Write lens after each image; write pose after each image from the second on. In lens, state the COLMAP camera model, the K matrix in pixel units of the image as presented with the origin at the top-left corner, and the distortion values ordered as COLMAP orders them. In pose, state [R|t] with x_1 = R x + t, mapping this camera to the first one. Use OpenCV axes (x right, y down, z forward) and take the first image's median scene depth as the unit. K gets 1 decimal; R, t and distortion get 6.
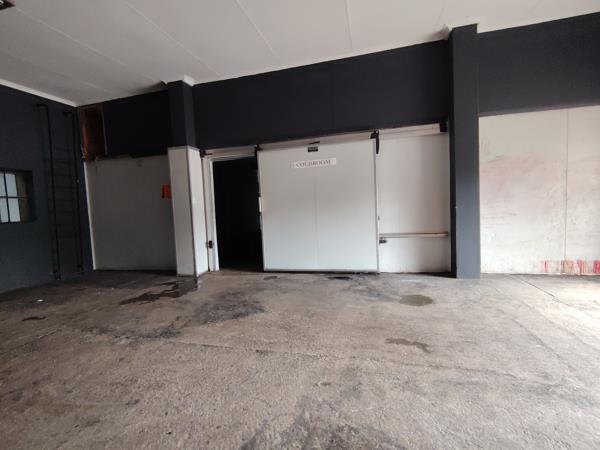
lens RADIAL K [[283.0, 0, 296.6], [0, 283.0, 224.1], [0, 0, 1]] dist [-0.003025, -0.000868]
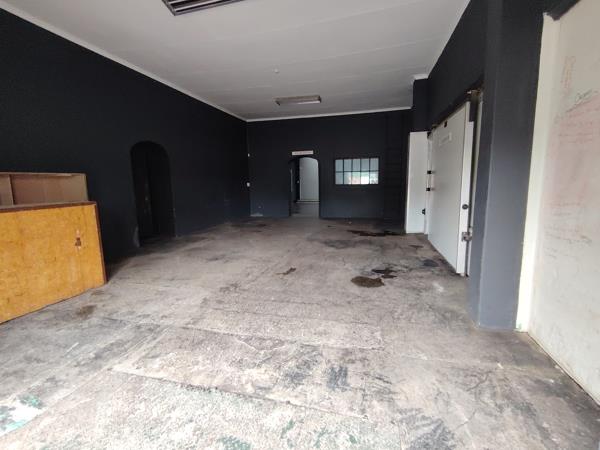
lens RADIAL K [[283.0, 0, 298.9], [0, 283.0, 224.3], [0, 0, 1]] dist [-0.003025, -0.000868]
pose [[0.003583, 0.200378, -0.979712, 1.589227], [-0.048070, 0.978620, 0.199979, -0.161189], [0.998838, 0.046378, 0.013139, 0.804644]]
